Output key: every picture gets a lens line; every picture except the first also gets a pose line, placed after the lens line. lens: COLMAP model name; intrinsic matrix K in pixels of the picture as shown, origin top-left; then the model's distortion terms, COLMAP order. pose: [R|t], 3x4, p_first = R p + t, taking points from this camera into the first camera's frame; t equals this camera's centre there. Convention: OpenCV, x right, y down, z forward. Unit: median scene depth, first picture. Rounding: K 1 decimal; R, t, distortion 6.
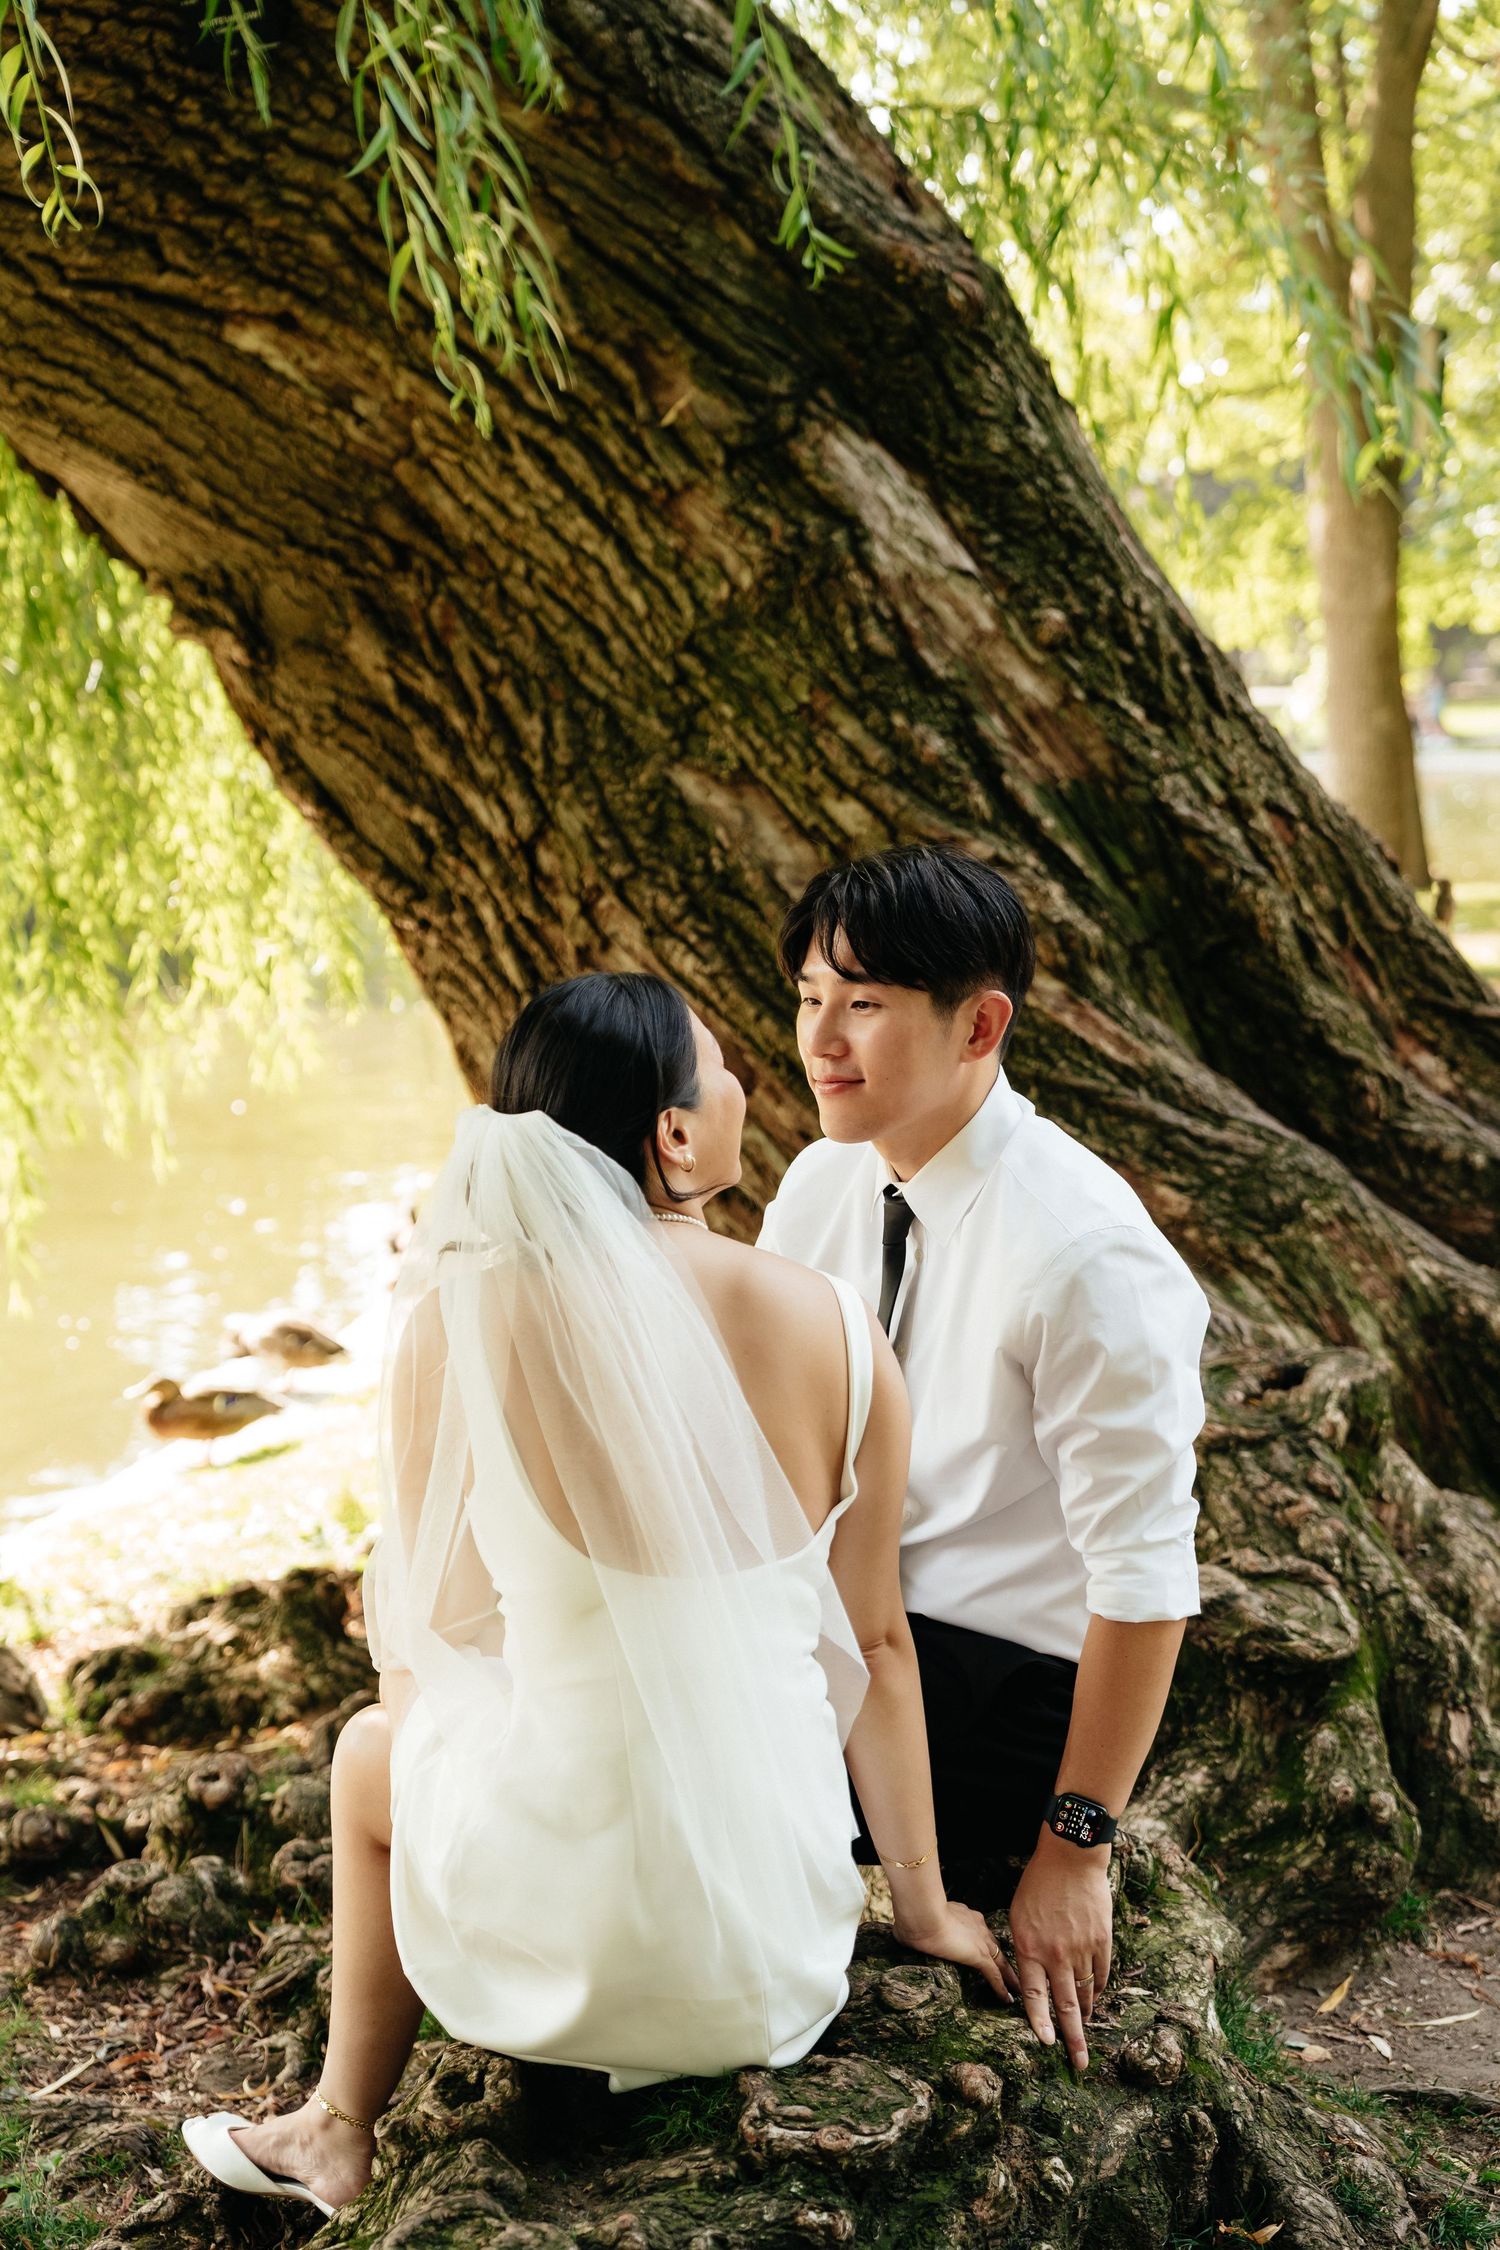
lens RADIAL K [[2613.5, 0, 748.5], [0, 2613.5, 1153.3], [0, 0, 1]] dist [0.018065, -0.003480]
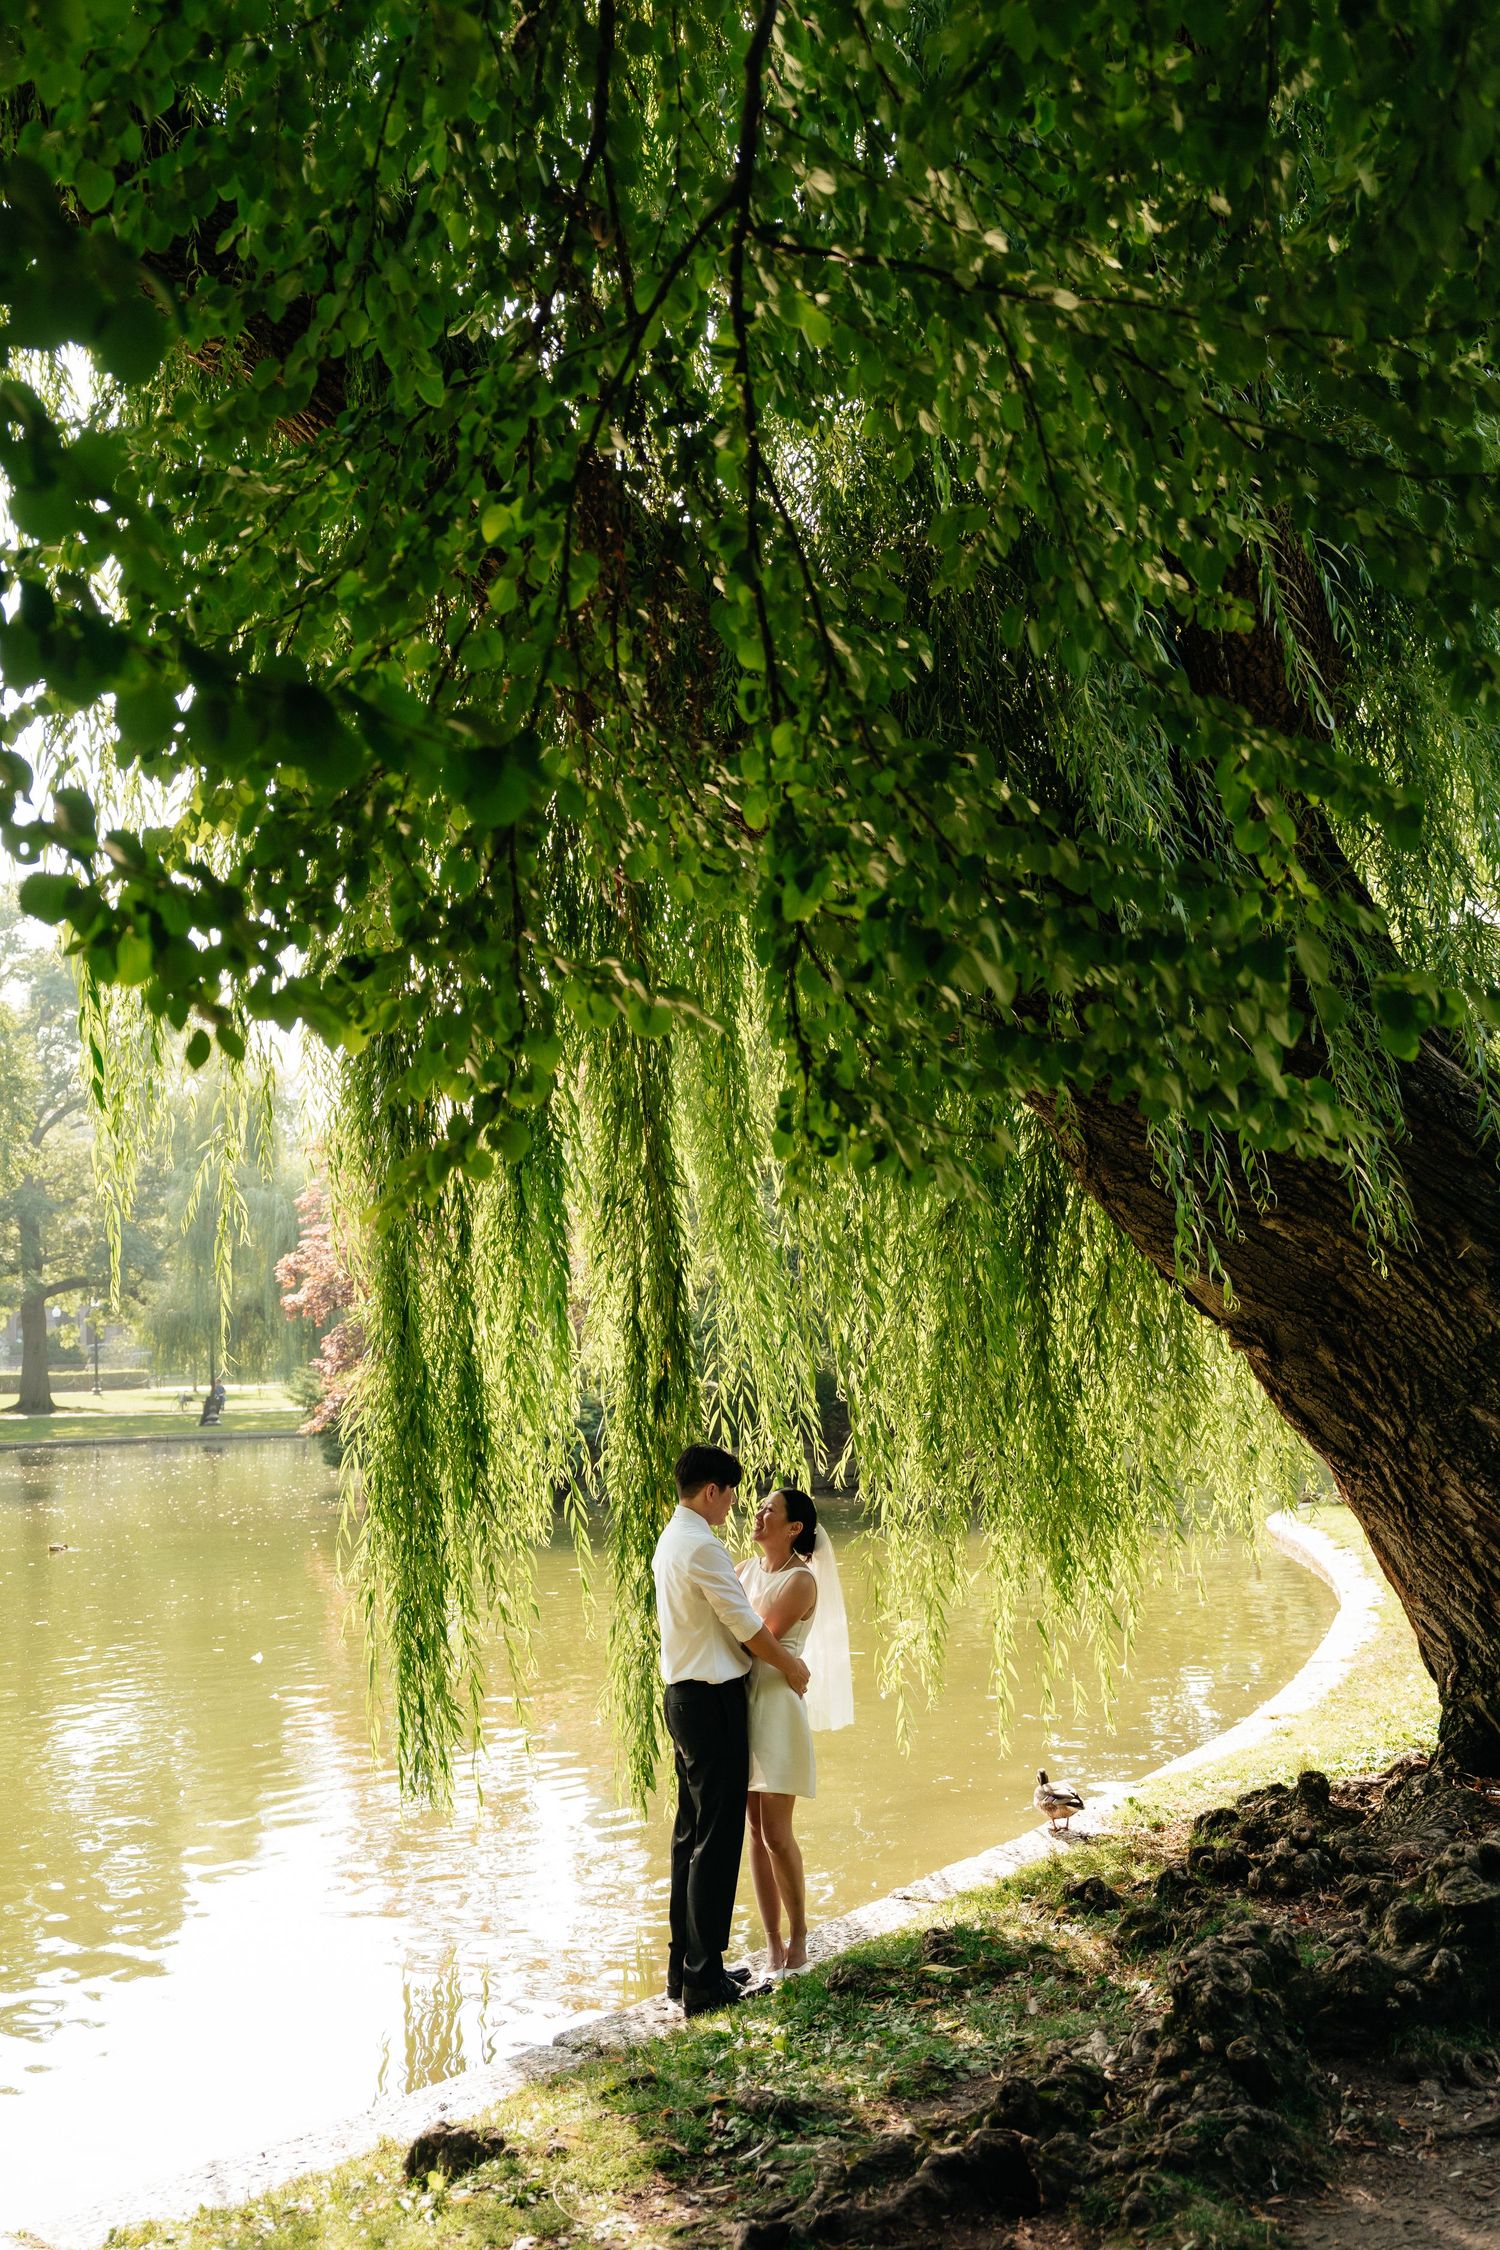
lens RADIAL K [[2613.5, 0, 748.5], [0, 2613.5, 1153.3], [0, 0, 1]] dist [0.018065, -0.003480]
pose [[0.971518, -0.040456, -0.233489, -0.095914], [-0.006673, 0.980257, -0.197613, 0.090356], [0.236874, 0.193543, 0.952067, -1.339665]]
